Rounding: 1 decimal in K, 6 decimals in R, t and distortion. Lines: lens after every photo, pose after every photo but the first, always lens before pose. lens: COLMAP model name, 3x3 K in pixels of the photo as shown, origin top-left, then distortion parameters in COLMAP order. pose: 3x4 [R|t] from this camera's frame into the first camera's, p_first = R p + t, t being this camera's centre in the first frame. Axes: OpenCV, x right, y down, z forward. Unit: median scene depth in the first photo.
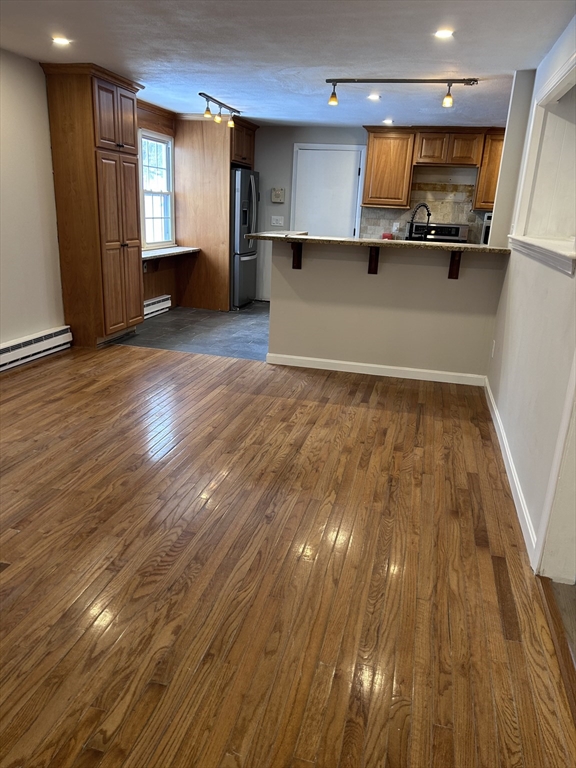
lens RADIAL K [[580.9, 0, 285.1], [0, 580.9, 394.3], [0, 0, 1]] dist [0.068819, -0.077689]
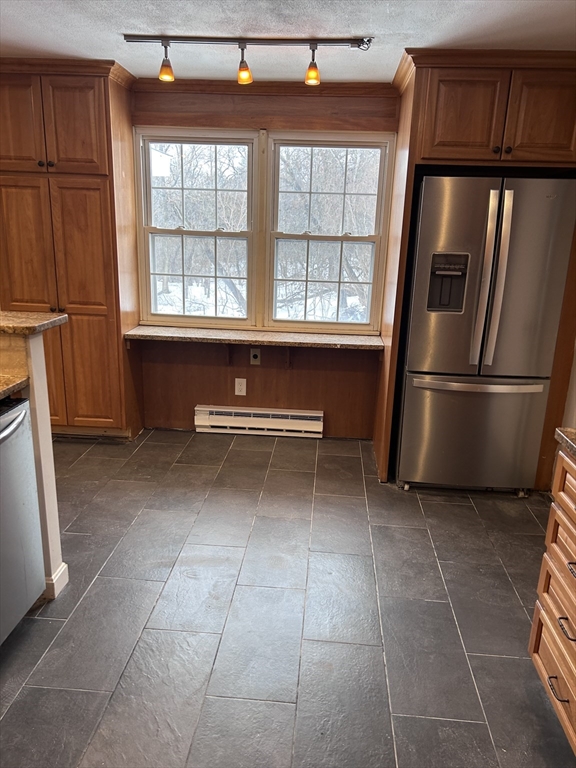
lens RADIAL K [[580.9, 0, 285.1], [0, 580.9, 394.3], [0, 0, 1]] dist [0.068819, -0.077689]
pose [[0.173886, 0.228476, -0.957895, 0.448433], [-0.322915, 0.932160, 0.163719, -0.363014], [0.930317, 0.280850, 0.235868, 1.125369]]
